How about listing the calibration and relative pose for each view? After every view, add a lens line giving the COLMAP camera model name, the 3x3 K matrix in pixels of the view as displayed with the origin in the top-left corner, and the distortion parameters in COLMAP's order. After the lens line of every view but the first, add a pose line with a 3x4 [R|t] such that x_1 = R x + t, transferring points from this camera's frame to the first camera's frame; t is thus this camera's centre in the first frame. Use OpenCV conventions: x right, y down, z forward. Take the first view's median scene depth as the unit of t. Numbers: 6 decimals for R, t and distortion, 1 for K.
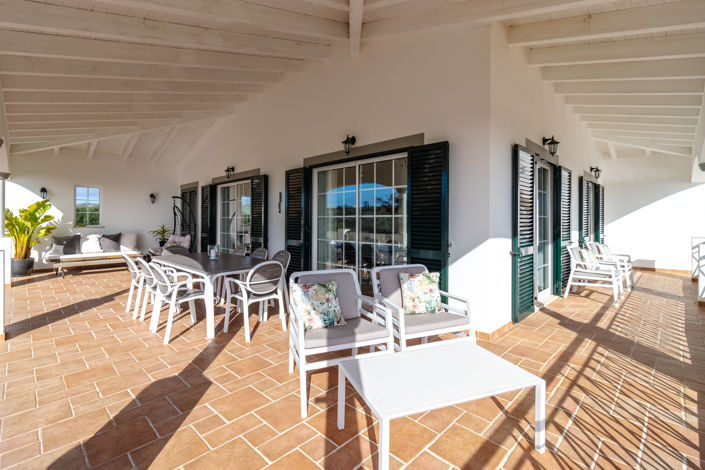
lens RADIAL K [[327.3, 0, 342.2], [0, 327.3, 222.4], [0, 0, 1]] dist [0.000213, 0.000328]
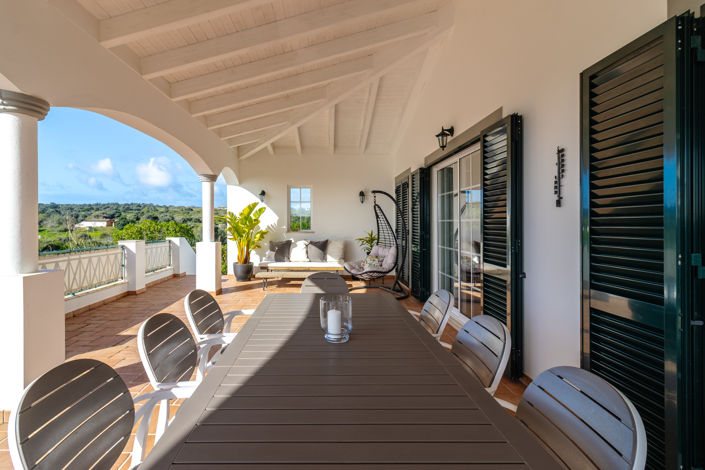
lens RADIAL K [[333.2, 0, 340.8], [0, 333.2, 223.4], [0, 0, 1]] dist [-0.000303, -0.000041]
pose [[0.743587, 0.005324, -0.668618, -0.091105], [-0.013709, 0.999880, -0.007283, -0.004082], [0.668498, 0.014582, 0.743571, 0.421794]]
